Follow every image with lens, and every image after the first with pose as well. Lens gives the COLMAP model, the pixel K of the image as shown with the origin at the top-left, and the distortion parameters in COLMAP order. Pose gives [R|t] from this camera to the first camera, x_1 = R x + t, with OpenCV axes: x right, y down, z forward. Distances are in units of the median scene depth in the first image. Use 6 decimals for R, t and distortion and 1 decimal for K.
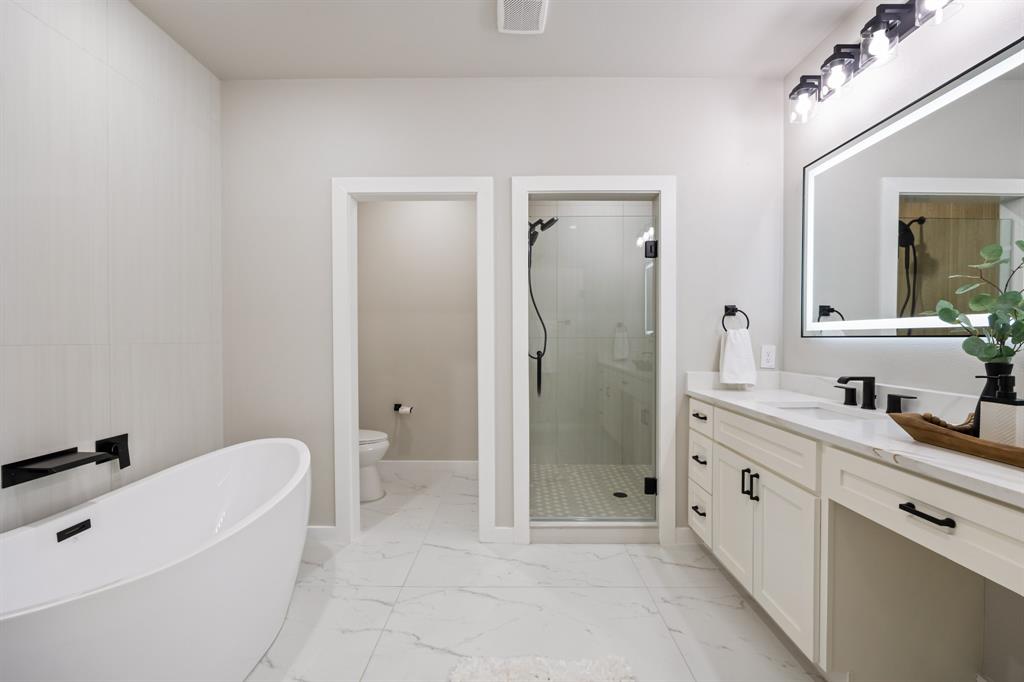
lens RADIAL K [[409.9, 0, 512.2], [0, 409.9, 344.5], [0, 0, 1]] dist [-0.009305, 0.001431]
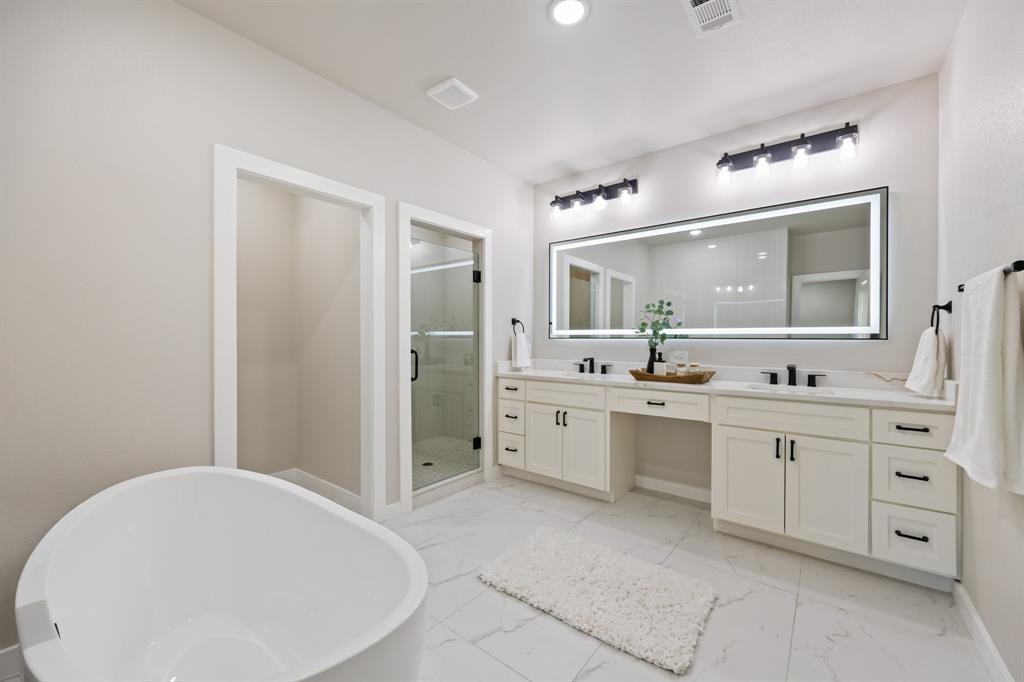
lens RADIAL K [[409.9, 0, 518.6], [0, 409.9, 338.0], [0, 0, 1]] dist [-0.009305, 0.001431]
pose [[0.606629, 0.003192, 0.794978, -0.726587], [0.009412, 0.999893, -0.011197, -0.000443], [-0.794929, 0.014275, 0.606534, 0.021511]]
